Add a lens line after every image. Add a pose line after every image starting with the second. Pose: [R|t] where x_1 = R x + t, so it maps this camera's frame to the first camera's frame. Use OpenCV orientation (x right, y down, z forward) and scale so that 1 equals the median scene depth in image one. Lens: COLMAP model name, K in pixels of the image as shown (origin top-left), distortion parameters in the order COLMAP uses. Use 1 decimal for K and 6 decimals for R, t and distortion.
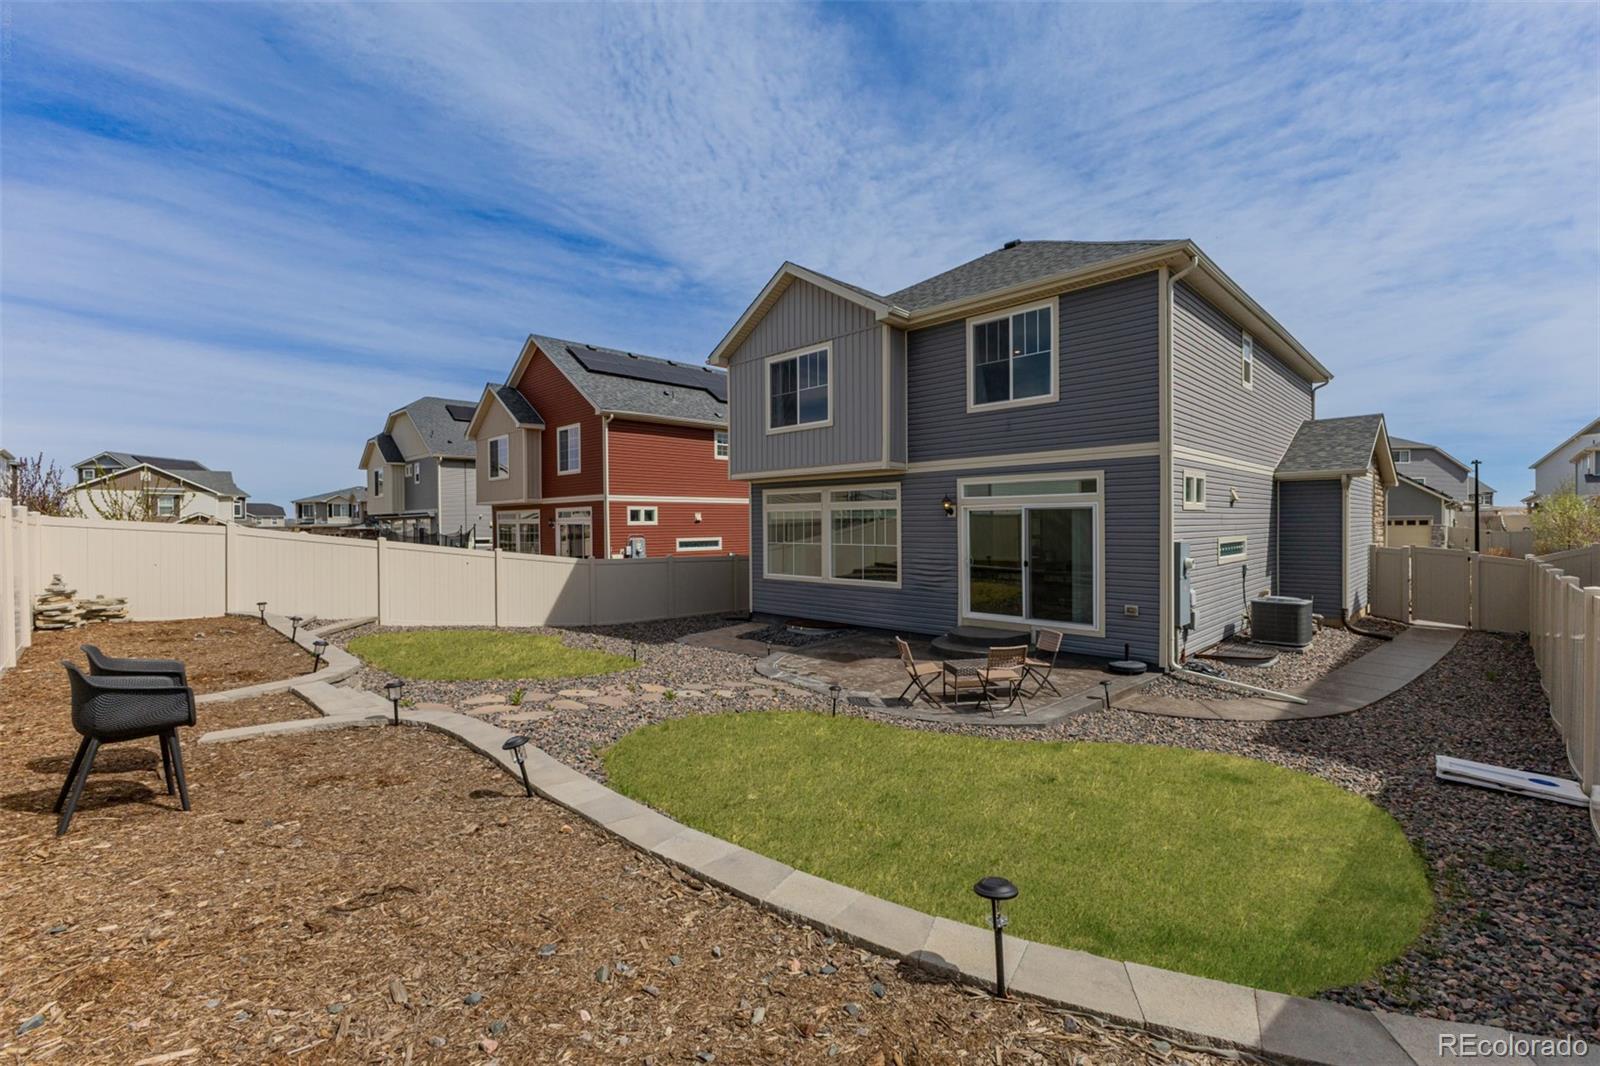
lens RADIAL K [[667.3, 0, 800.0], [0, 667.3, 533.0], [0, 0, 1]] dist [0.000119, 0.000002]
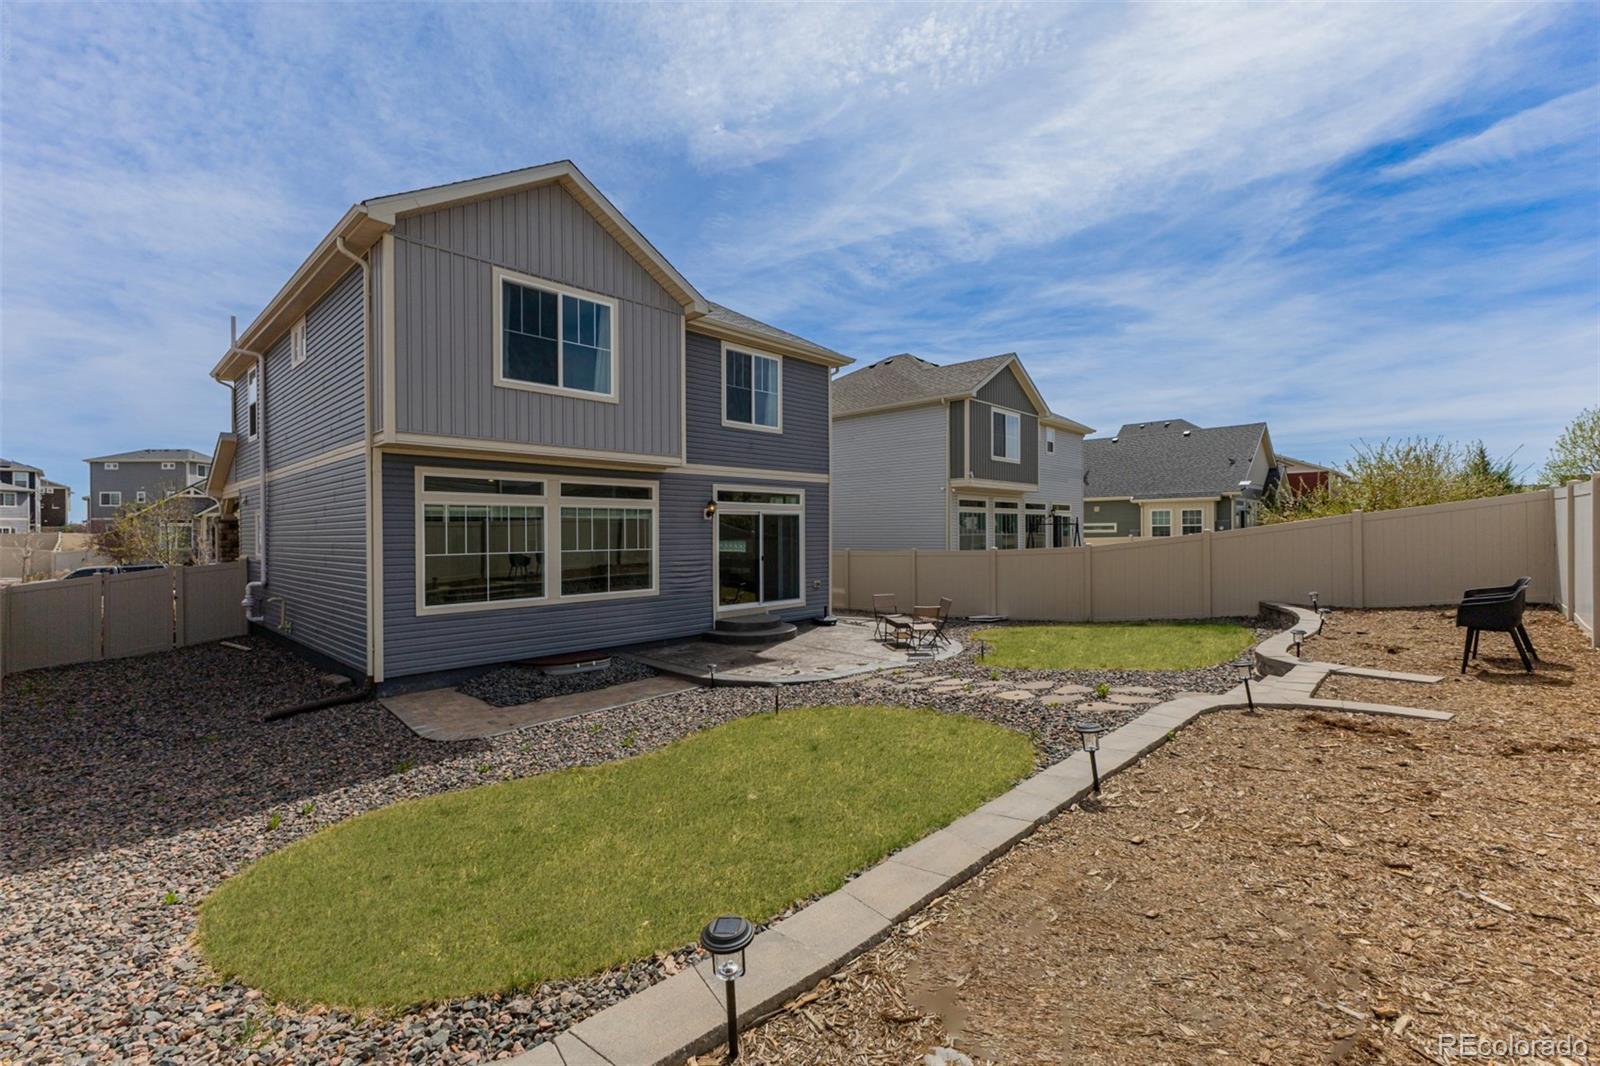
lens RADIAL K [[702.1, 0, 800.0], [0, 702.1, 533.0], [0, 0, 1]] dist [0.000637, 0.000021]
pose [[-0.023959, 0.006456, 0.999692, -0.958753], [0.024558, 0.999681, -0.005867, 0.008859], [-0.999411, 0.024410, -0.024109, 0.947092]]
